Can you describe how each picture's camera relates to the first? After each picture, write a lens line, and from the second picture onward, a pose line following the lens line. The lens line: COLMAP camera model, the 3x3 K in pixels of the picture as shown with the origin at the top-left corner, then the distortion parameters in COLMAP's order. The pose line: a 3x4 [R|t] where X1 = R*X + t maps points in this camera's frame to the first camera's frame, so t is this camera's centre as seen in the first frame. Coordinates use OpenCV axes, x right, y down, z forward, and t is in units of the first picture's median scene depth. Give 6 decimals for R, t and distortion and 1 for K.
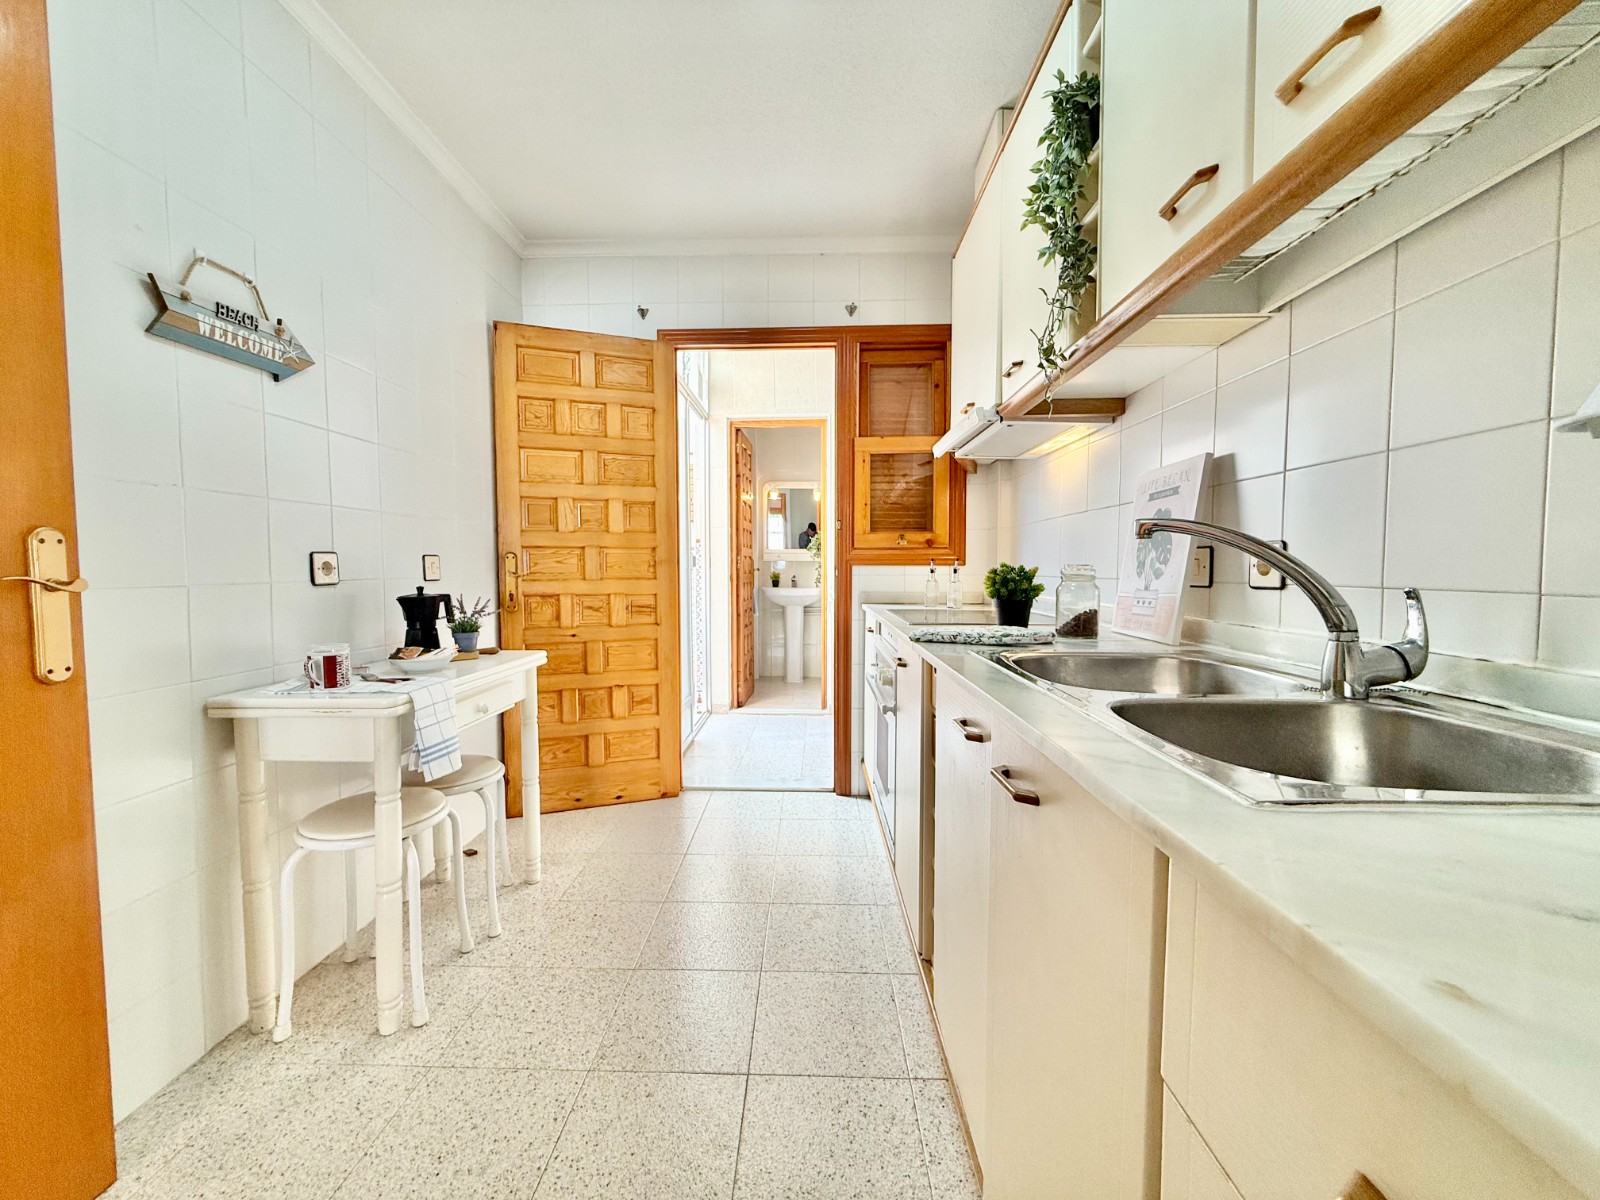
lens RADIAL K [[638.2, 0, 800.0], [0, 638.2, 600.0], [0, 0, 1]] dist [-0.001768, -0.000058]
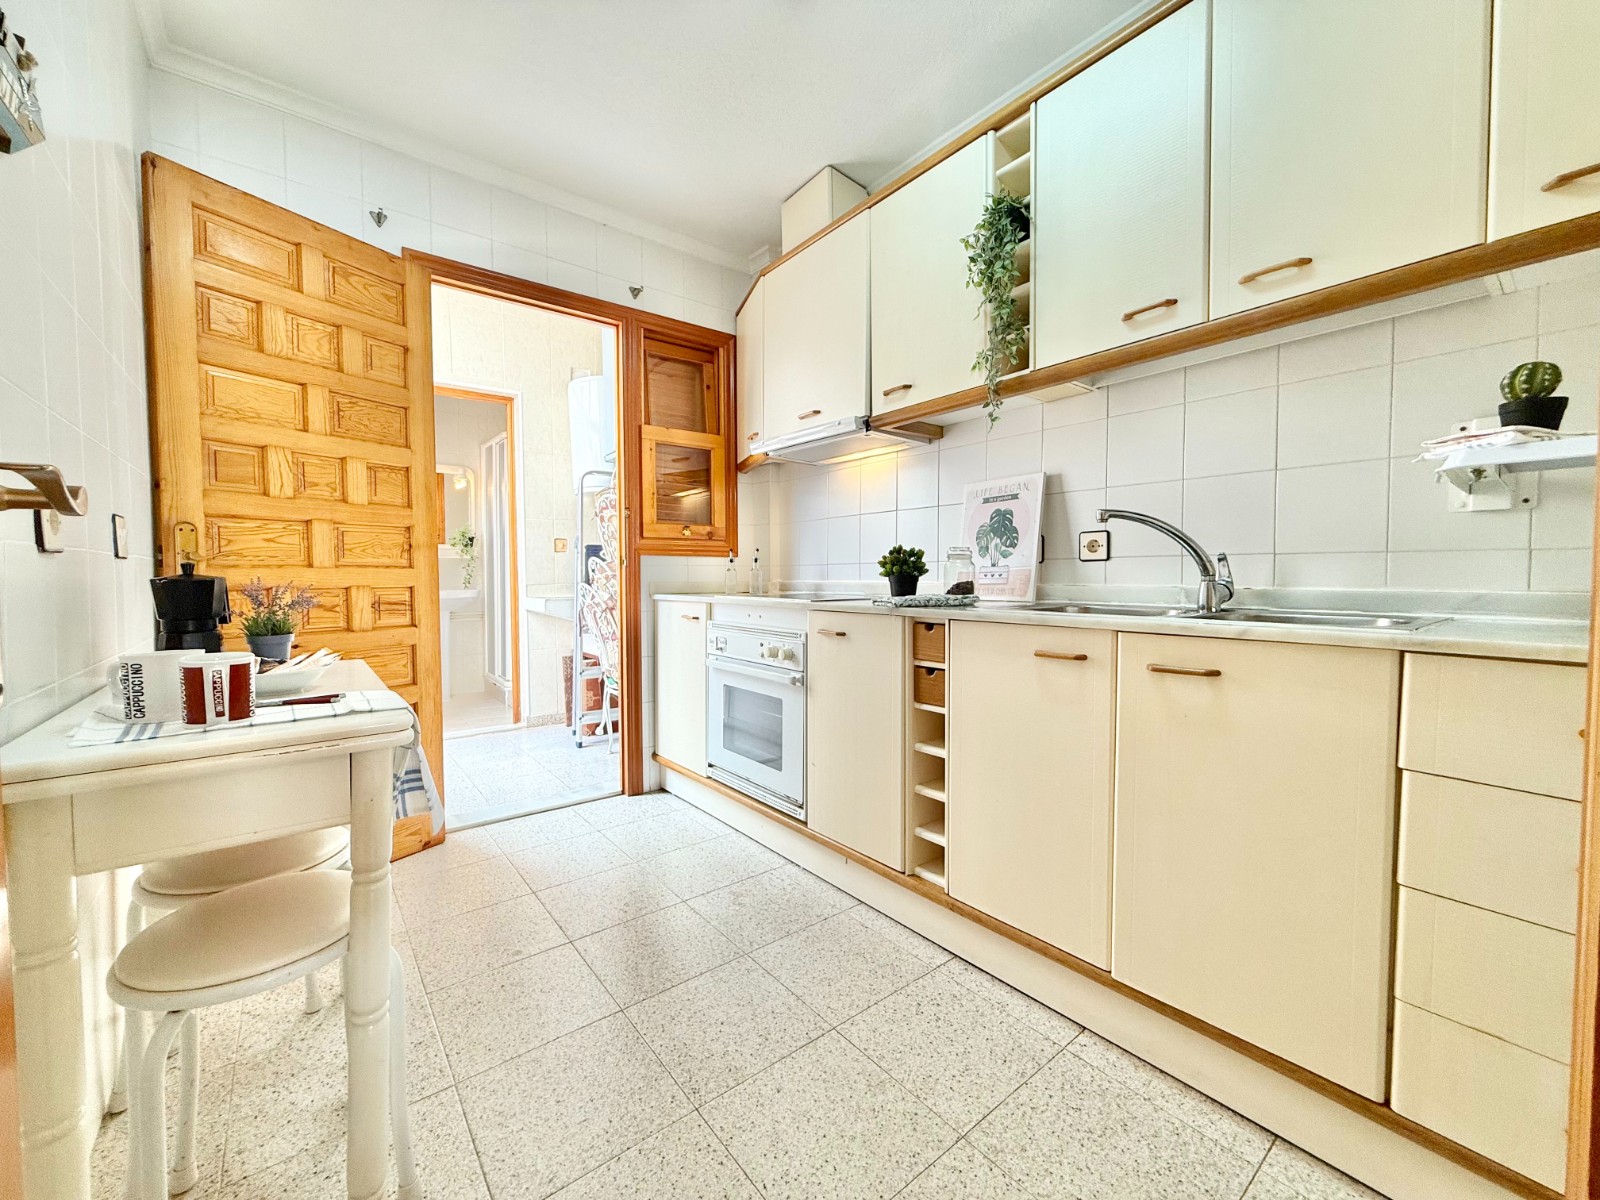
lens RADIAL K [[635.8, 0, 793.7], [0, 635.8, 599.2], [0, 0, 1]] dist [-0.000331, 0.000053]
pose [[0.767815, -0.025135, 0.640179, -0.386392], [0.034855, 0.999389, -0.002565, 0.025213], [-0.639723, 0.024283, 0.768222, 0.117125]]
